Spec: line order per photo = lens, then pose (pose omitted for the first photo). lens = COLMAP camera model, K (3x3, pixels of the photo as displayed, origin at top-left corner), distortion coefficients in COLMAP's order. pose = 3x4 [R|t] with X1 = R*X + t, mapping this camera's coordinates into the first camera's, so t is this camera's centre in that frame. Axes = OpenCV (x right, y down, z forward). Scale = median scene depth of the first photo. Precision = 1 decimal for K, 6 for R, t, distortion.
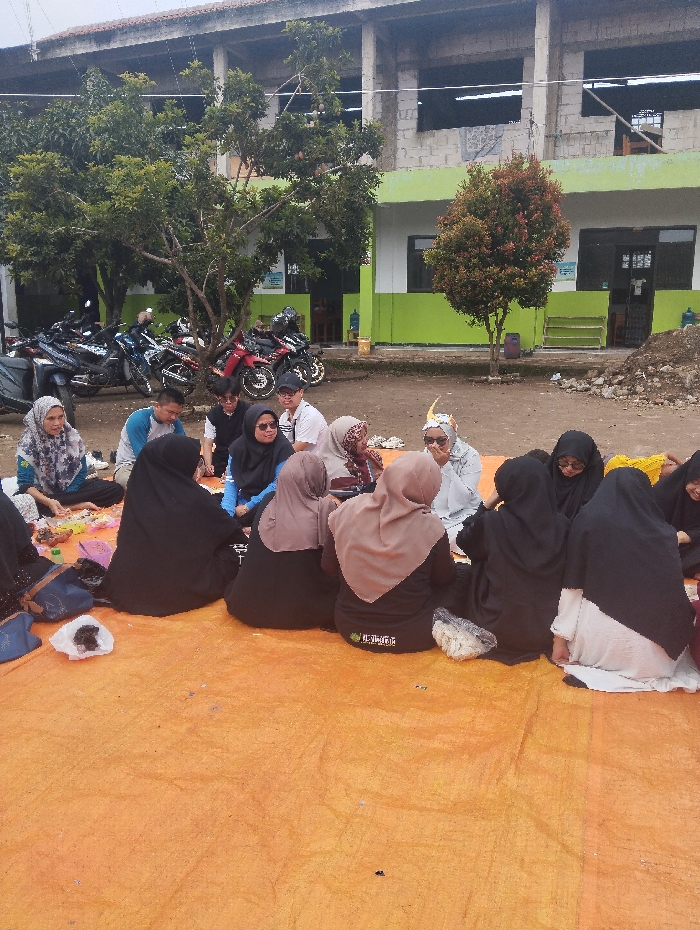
lens RADIAL K [[769.7, 0, 351.6], [0, 769.7, 449.9], [0, 0, 1]] dist [0.107219, -0.209454]
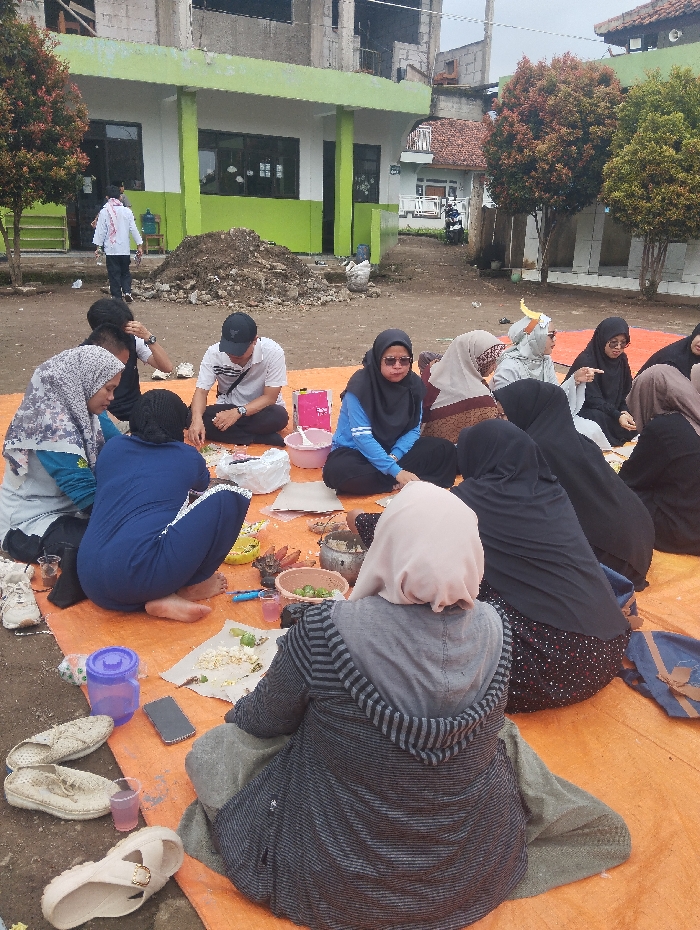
lens RADIAL K [[756.2, 0, 354.6], [0, 756.2, 466.3], [0, 0, 1]] dist [0.096341, -0.180973]
pose [[0.615776, -0.225224, 0.755045, -0.268071], [0.112678, 0.973598, 0.198522, -0.028584], [-0.779822, -0.037168, 0.624896, 0.185905]]
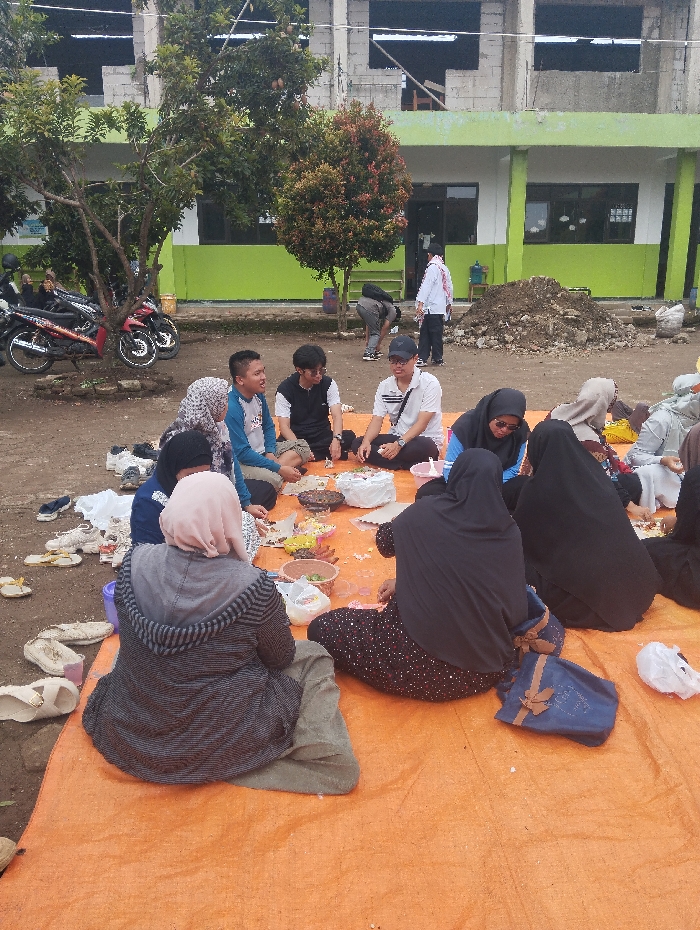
lens RADIAL K [[769.7, 0, 351.6], [0, 769.7, 449.9], [0, 0, 1]] dist [0.107219, -0.209454]
pose [[0.911018, -0.102432, 0.399443, -0.217991], [0.079001, 0.994069, 0.074735, -0.017832], [-0.404729, -0.036529, 0.913707, 0.087529]]
